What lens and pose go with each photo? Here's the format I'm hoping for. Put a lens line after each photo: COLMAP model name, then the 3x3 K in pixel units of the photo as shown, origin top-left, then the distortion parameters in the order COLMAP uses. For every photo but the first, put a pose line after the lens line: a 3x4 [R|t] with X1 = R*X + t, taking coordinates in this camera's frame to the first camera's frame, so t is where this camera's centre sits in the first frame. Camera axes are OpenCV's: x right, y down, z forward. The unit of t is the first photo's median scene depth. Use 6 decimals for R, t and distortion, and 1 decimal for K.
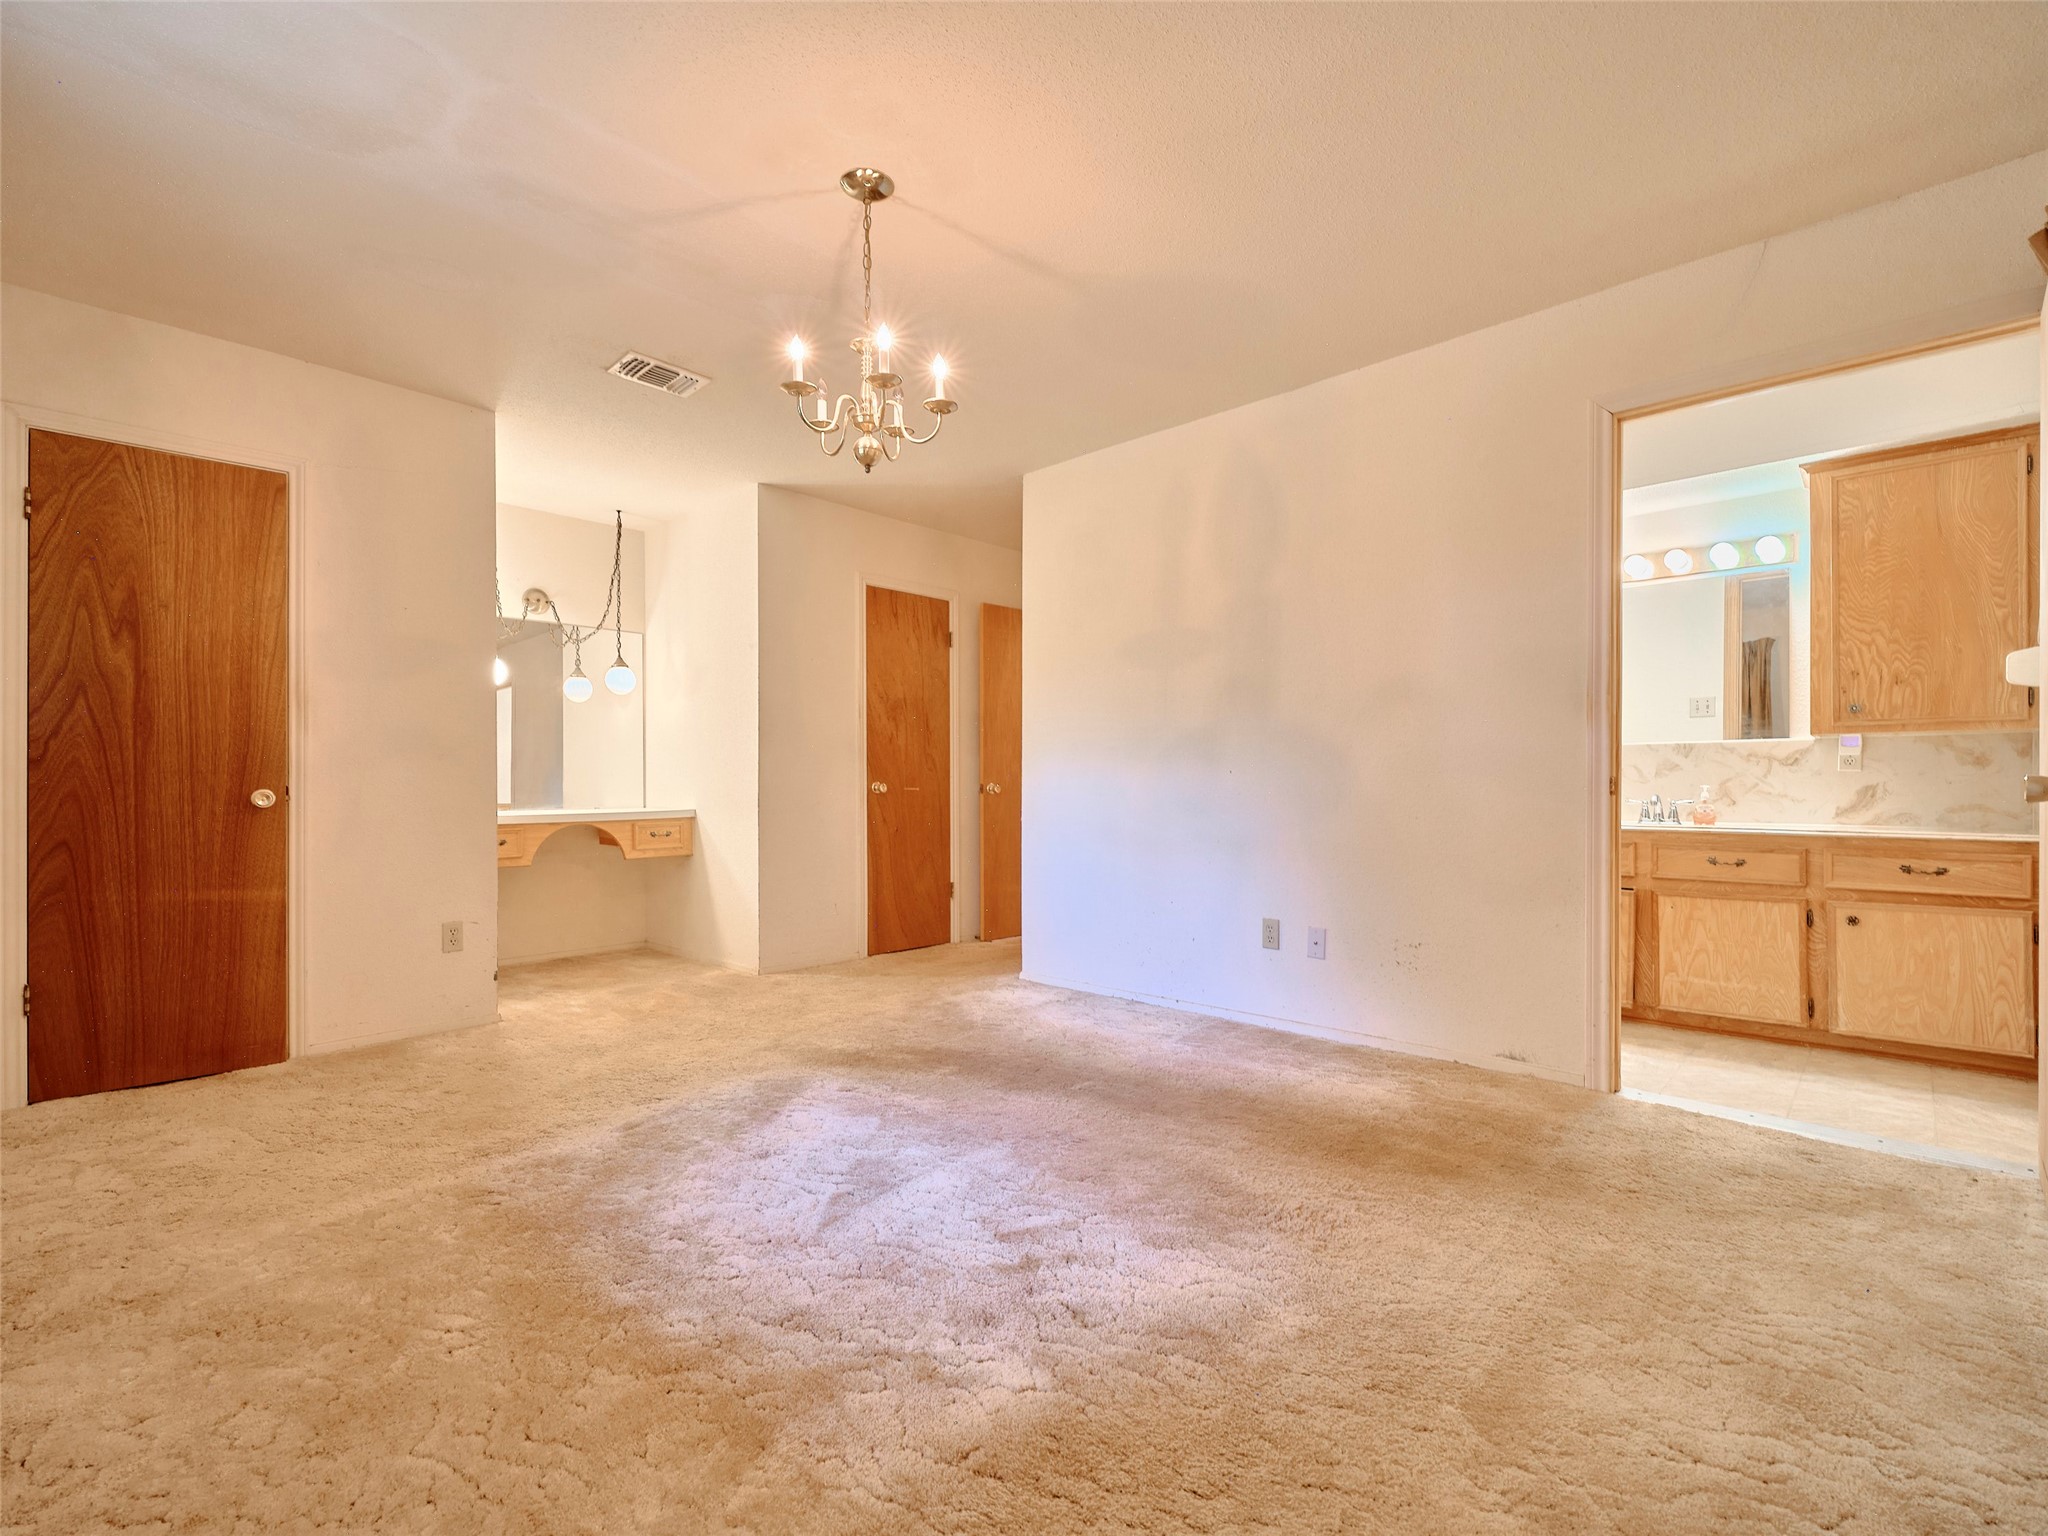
lens RADIAL K [[931.2, 0, 1004.9], [0, 931.2, 782.4], [0, 0, 1]] dist [0.000426, -0.000590]
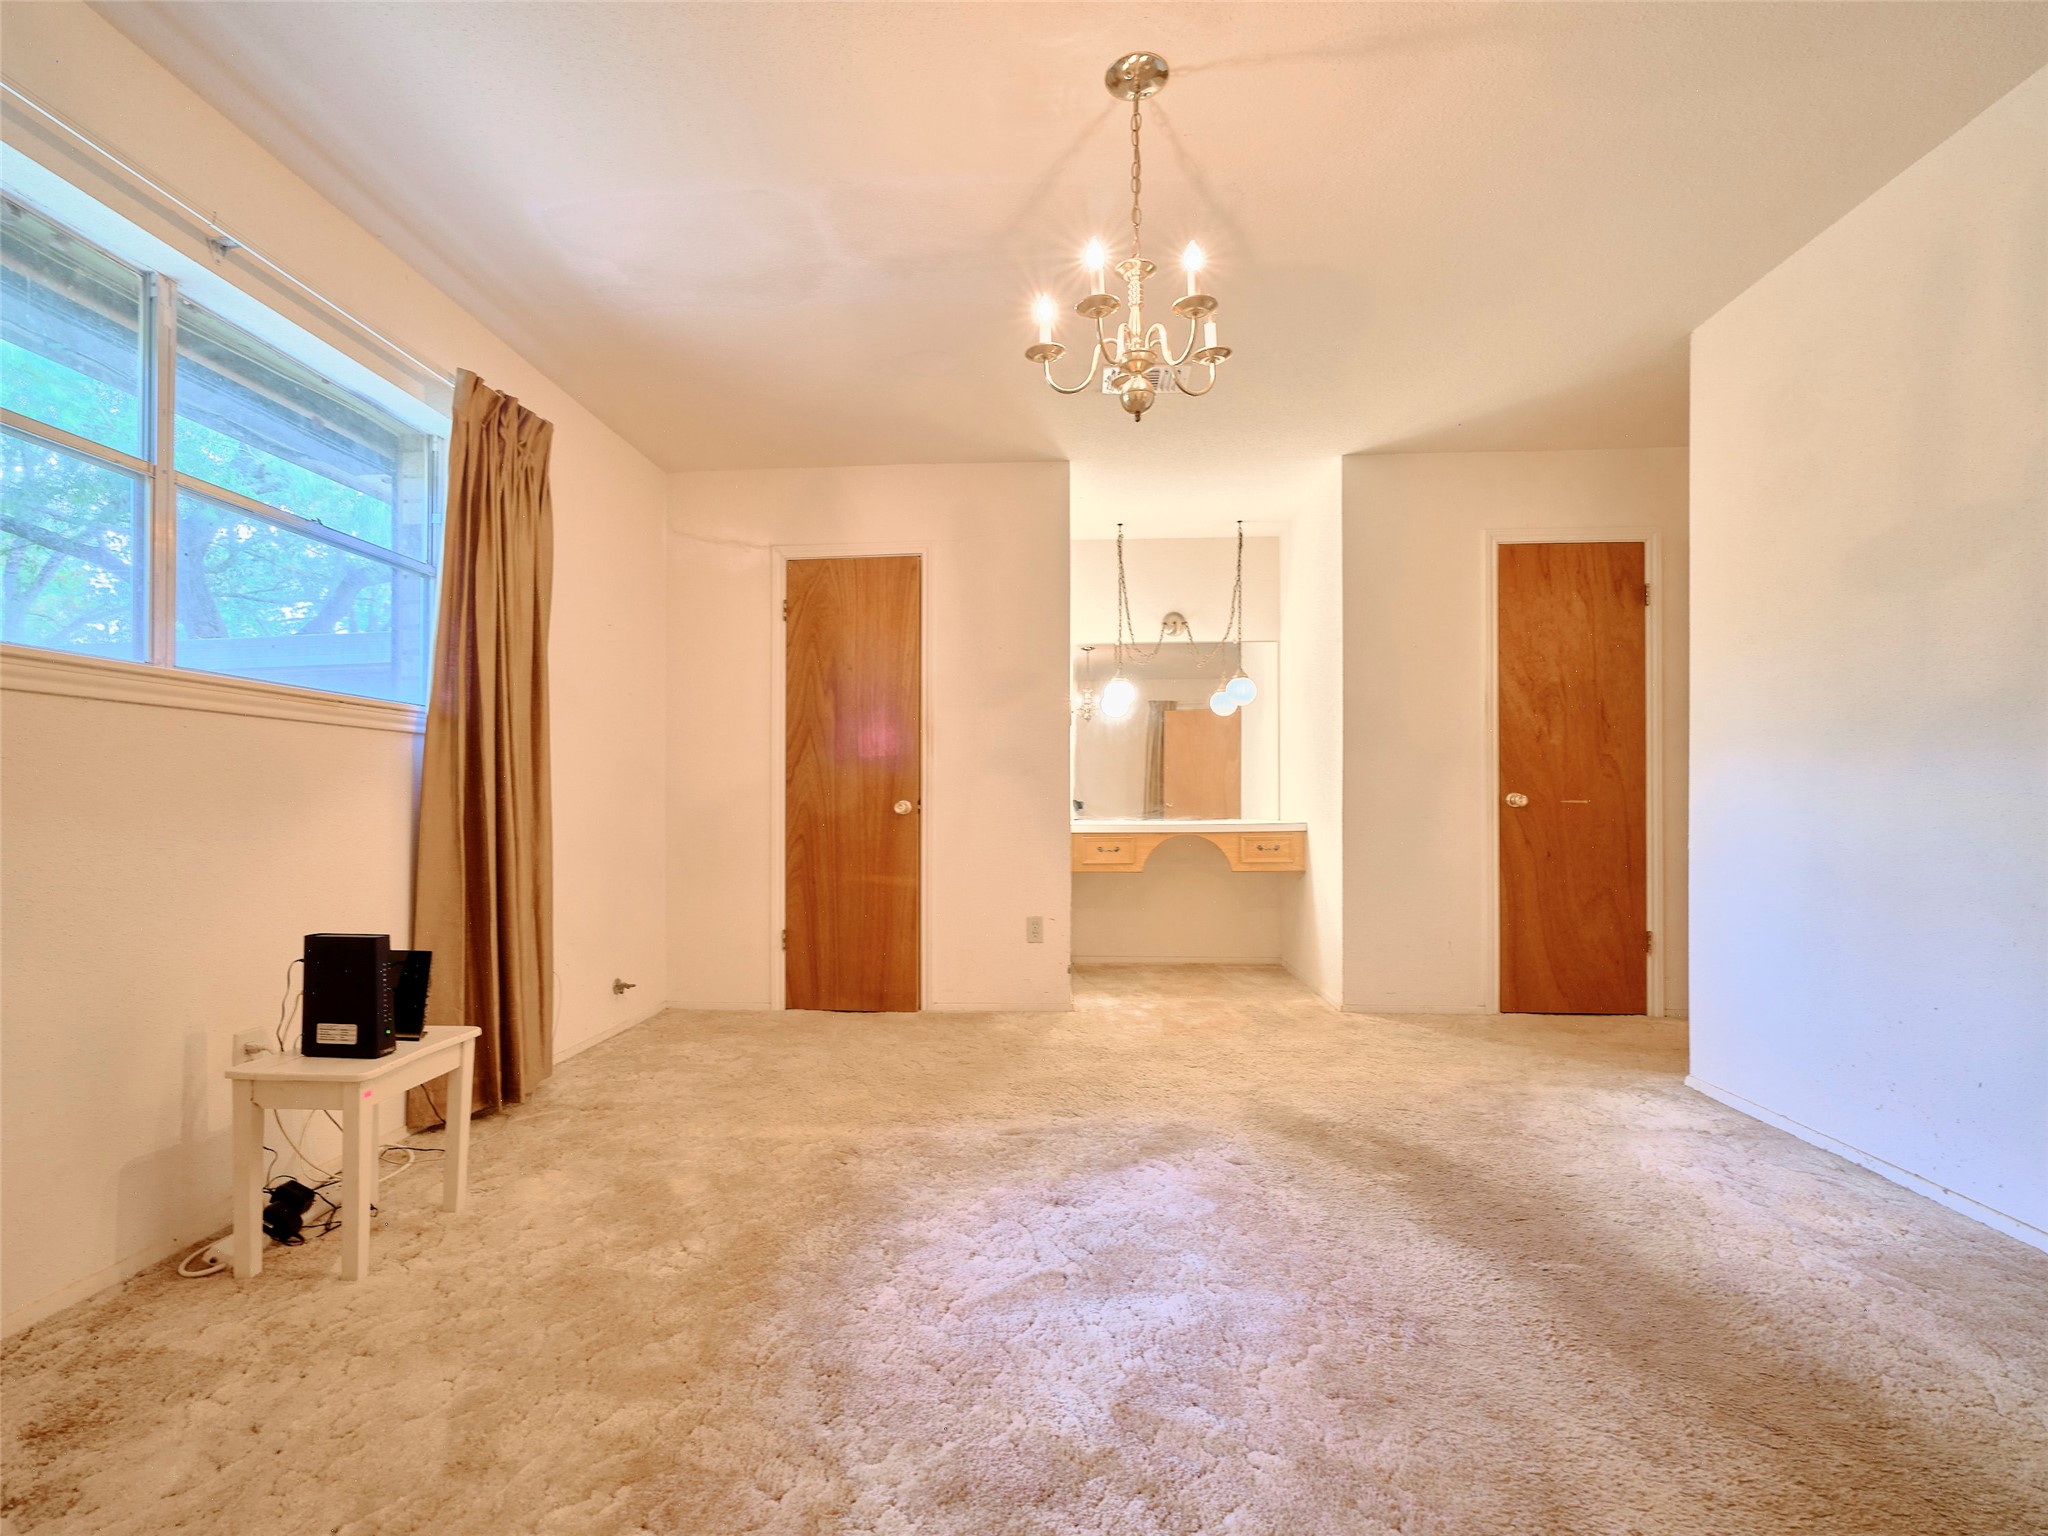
lens RADIAL K [[931.2, 0, 1013.0], [0, 931.2, 795.7], [0, 0, 1]] dist [0.000426, -0.000590]
pose [[0.646855, -0.001342, -0.762612, 0.298535], [0.002523, 0.999997, 0.000380, 0.000747], [0.762609, -0.002170, 0.646856, 0.272634]]
